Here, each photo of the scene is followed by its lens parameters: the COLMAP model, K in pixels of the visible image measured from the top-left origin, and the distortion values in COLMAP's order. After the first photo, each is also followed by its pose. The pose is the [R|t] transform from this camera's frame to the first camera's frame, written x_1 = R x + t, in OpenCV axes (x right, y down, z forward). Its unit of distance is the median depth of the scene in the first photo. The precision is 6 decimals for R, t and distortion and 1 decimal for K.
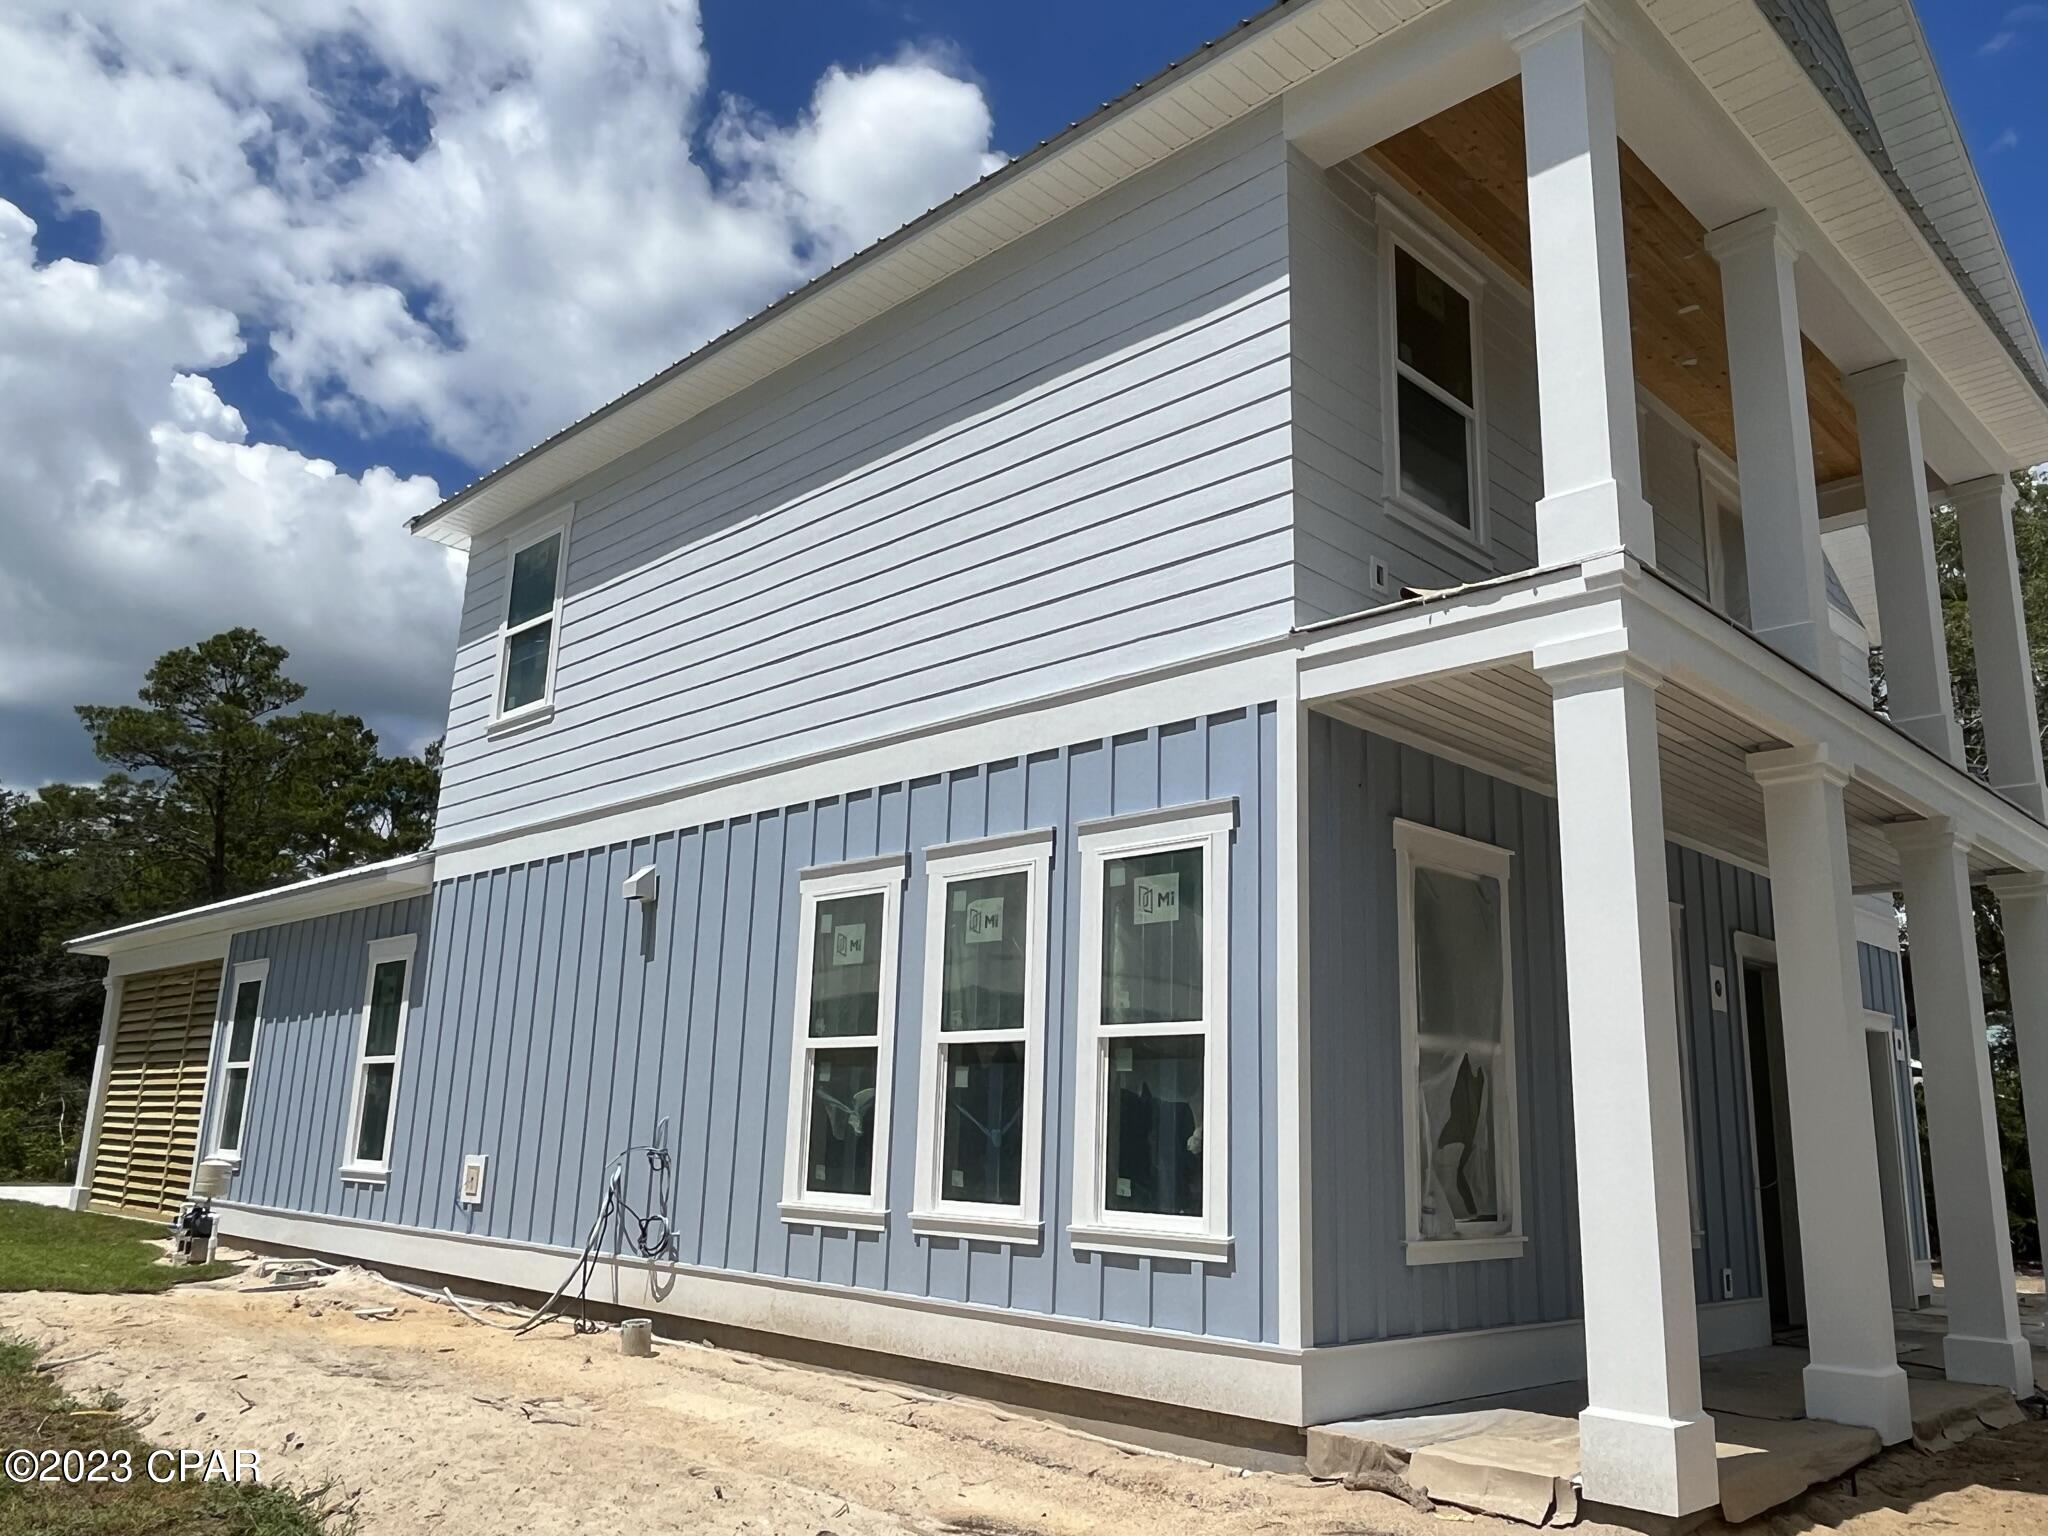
lens RADIAL K [[1532.6, 0, 1024.0], [0, 1532.6, 768.0], [0, 0, 1]] dist [-0.006286, -0.000455]
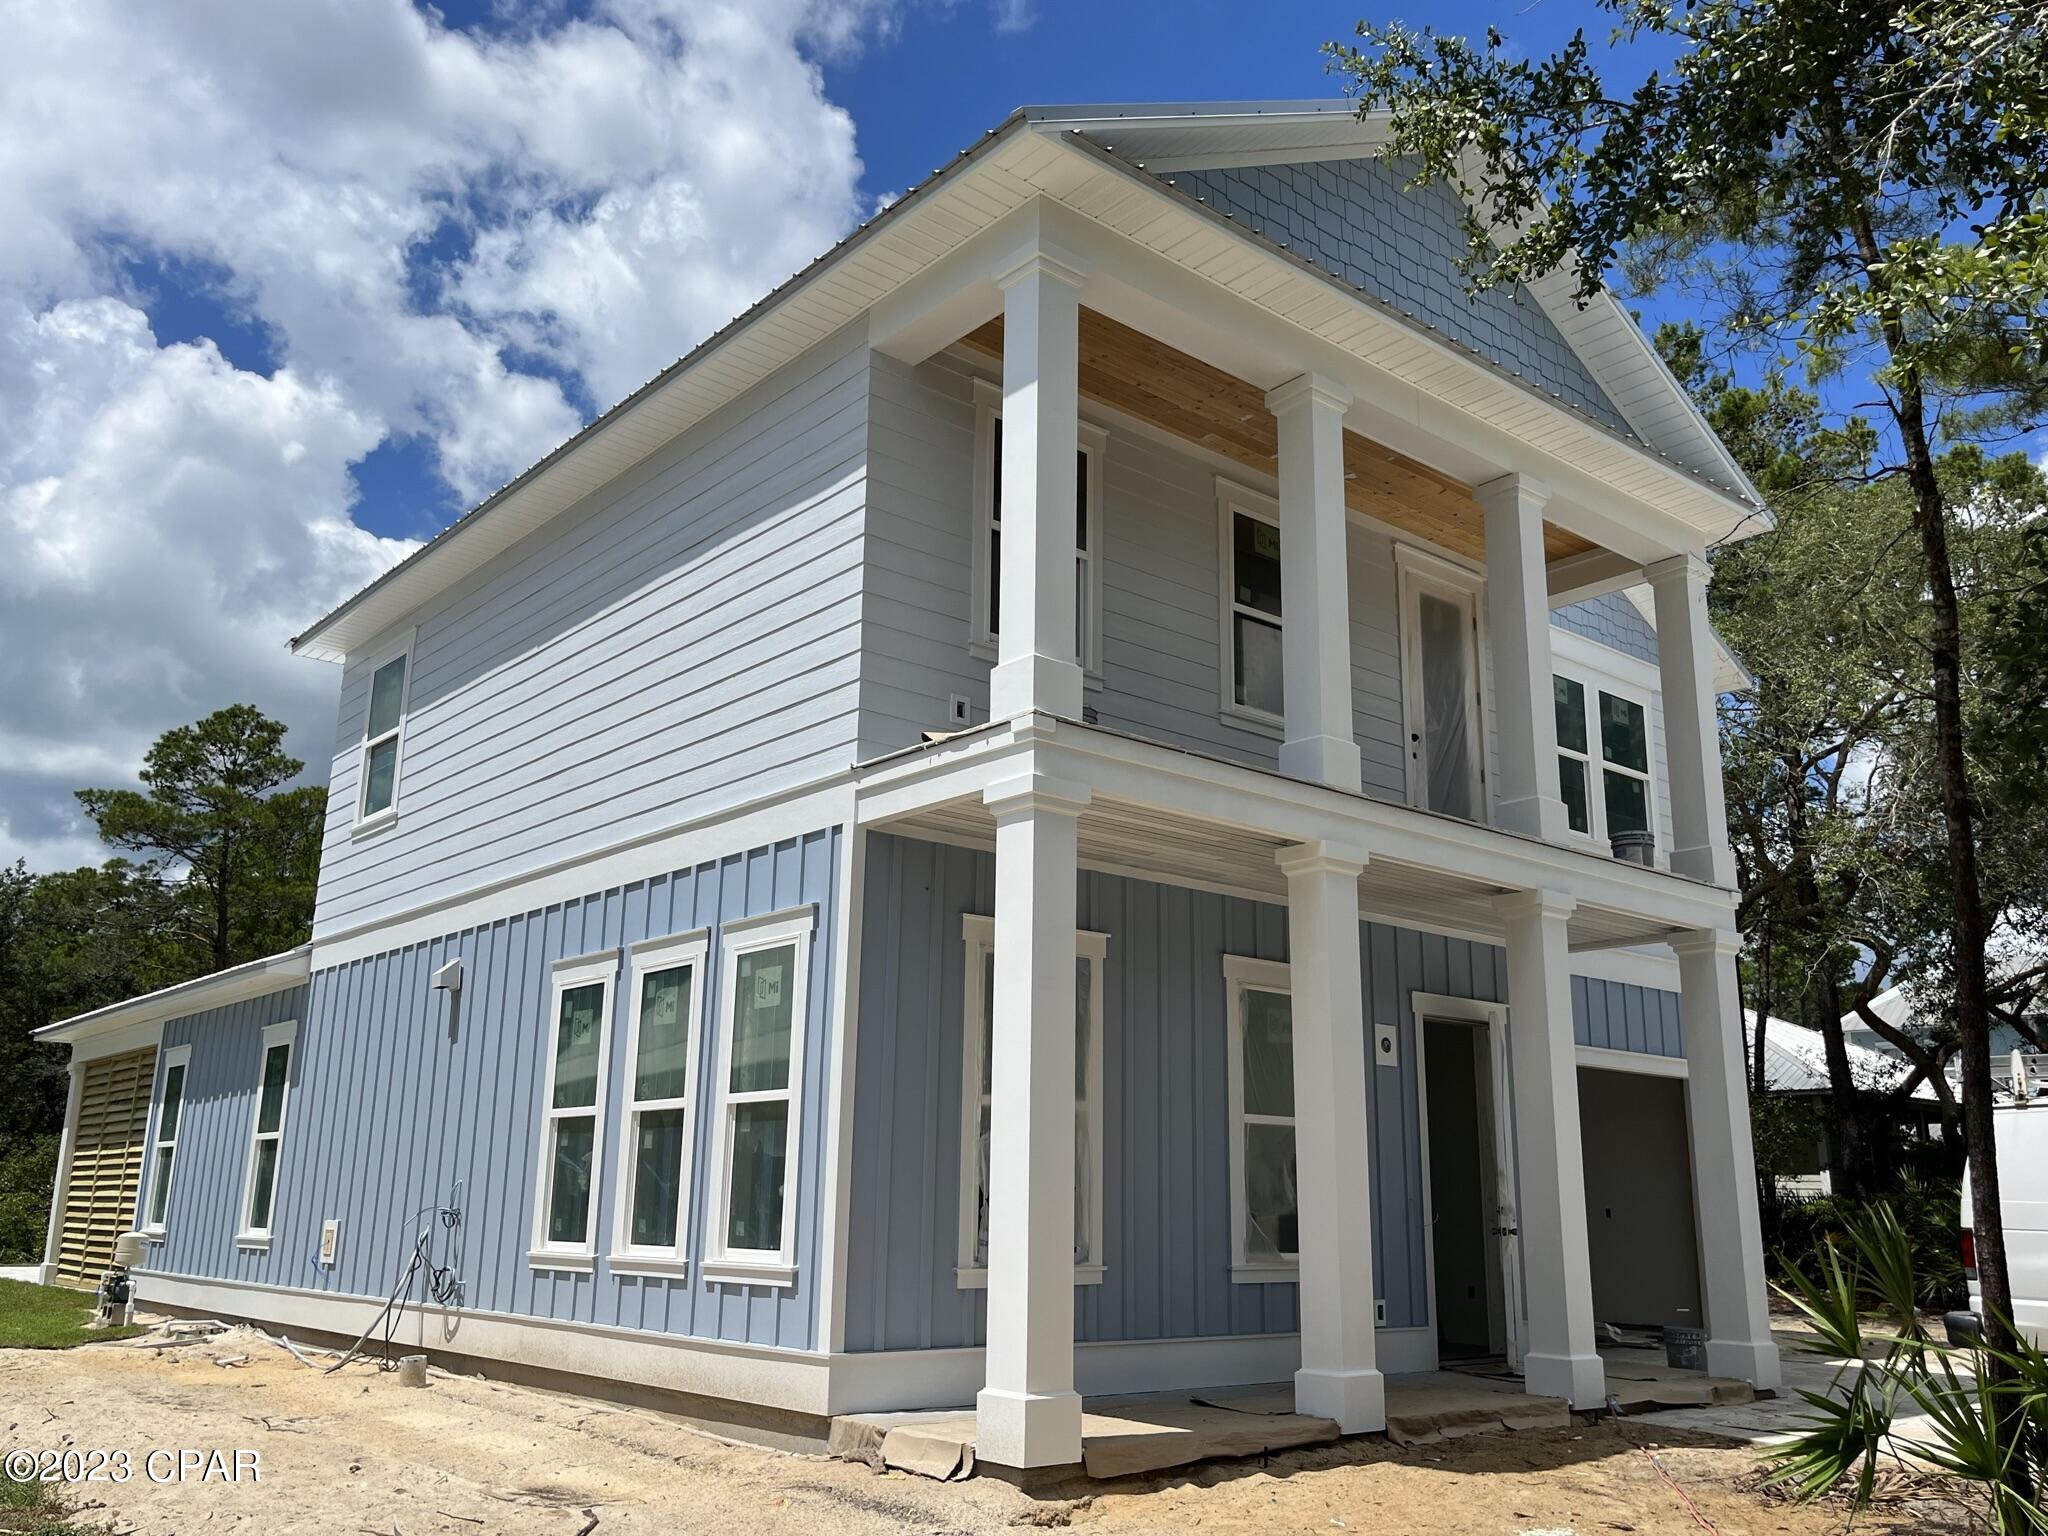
lens RADIAL K [[1683.4, 0, 1032.6], [0, 1683.4, 774.0], [0, 0, 1]] dist [0.037478, -0.050587]
pose [[0.996836, -0.036075, -0.070825, 0.347226], [0.035085, 0.999269, -0.015179, -0.048908], [0.071321, 0.012646, 0.997373, -0.275716]]
